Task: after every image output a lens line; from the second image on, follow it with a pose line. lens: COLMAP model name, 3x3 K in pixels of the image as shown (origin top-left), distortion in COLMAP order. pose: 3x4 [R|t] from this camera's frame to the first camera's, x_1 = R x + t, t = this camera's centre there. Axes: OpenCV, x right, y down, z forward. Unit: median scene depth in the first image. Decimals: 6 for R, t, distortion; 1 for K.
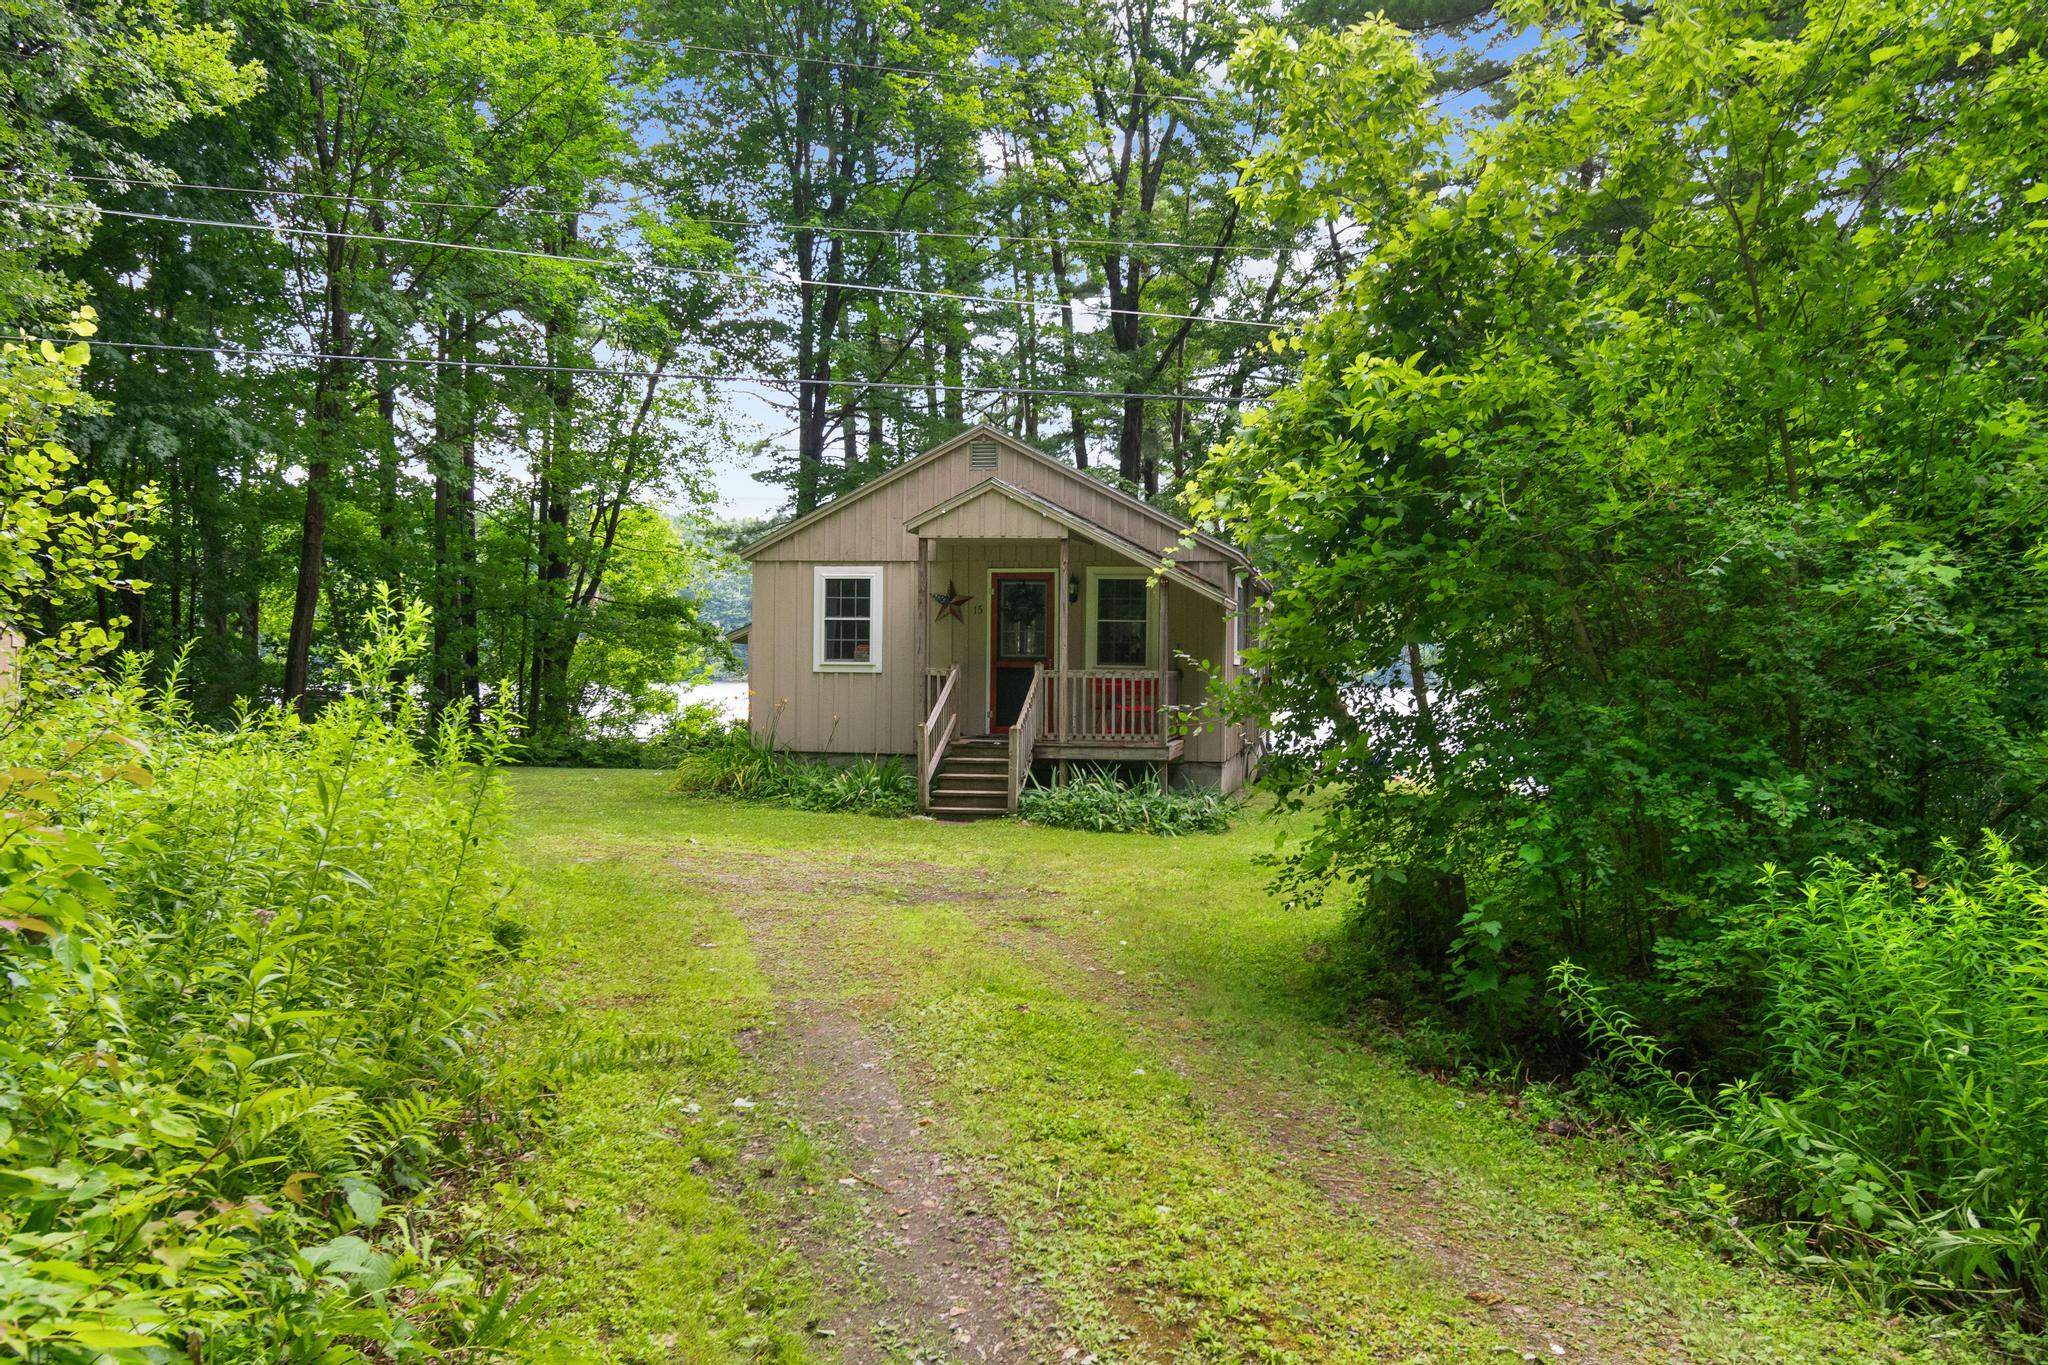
lens RADIAL K [[1737.5, 0, 1024.5], [0, 1737.5, 680.1], [0, 0, 1]] dist [-0.005541, 0.006086]
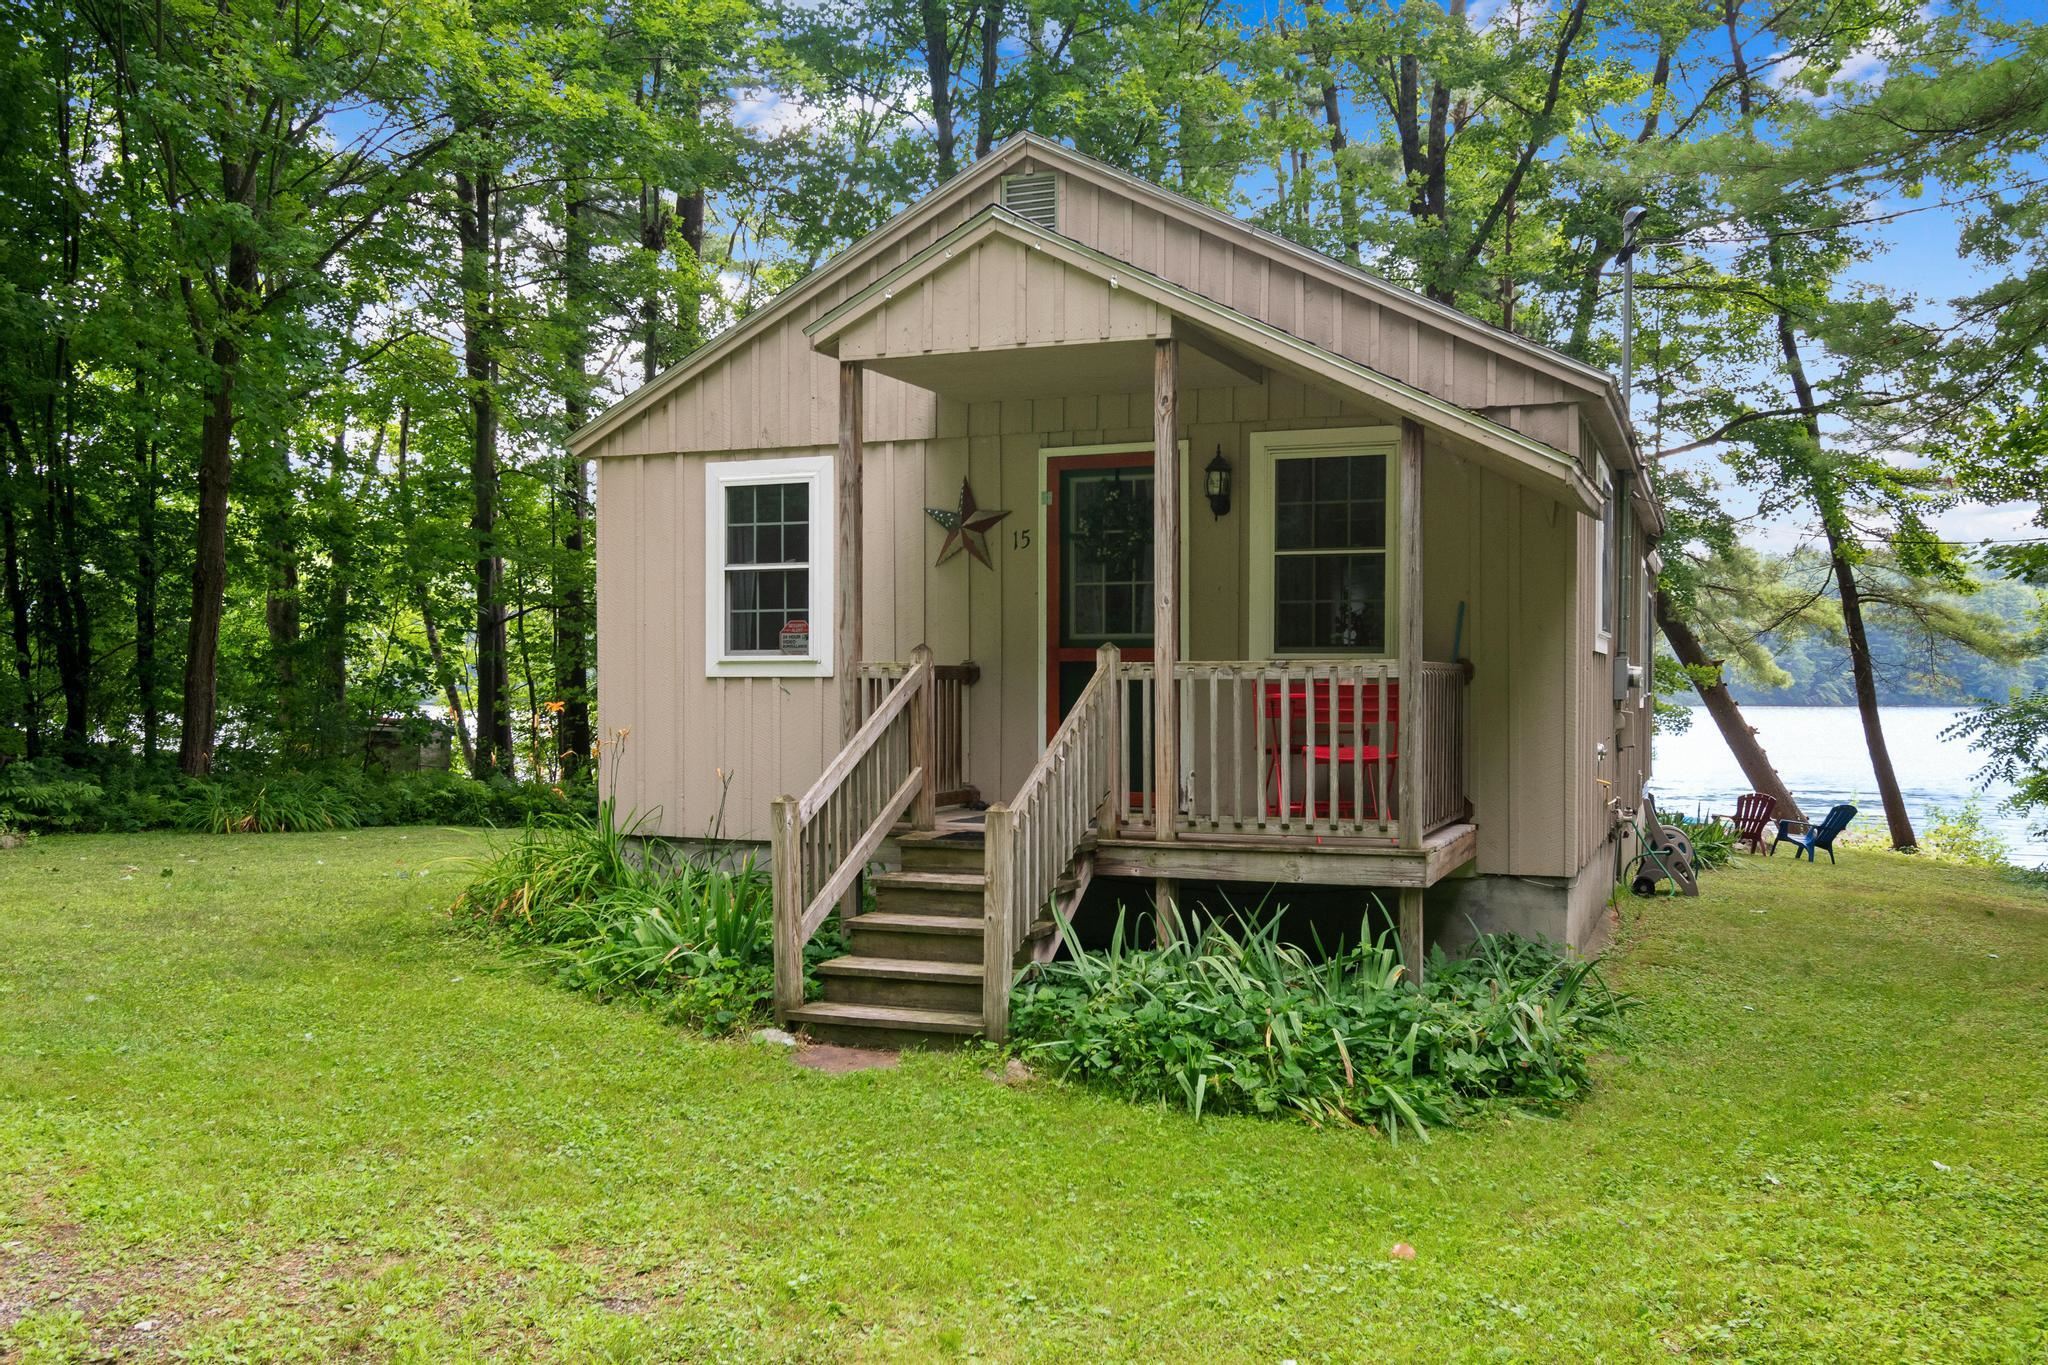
lens RADIAL K [[1737.5, 0, 1025.7], [0, 1737.5, 691.1], [0, 0, 1]] dist [-0.005541, 0.006086]
pose [[0.981181, -0.008576, -0.192898, 0.065780], [0.007210, 0.999944, -0.007785, 0.004149], [0.192954, 0.006248, 0.981188, 0.560075]]
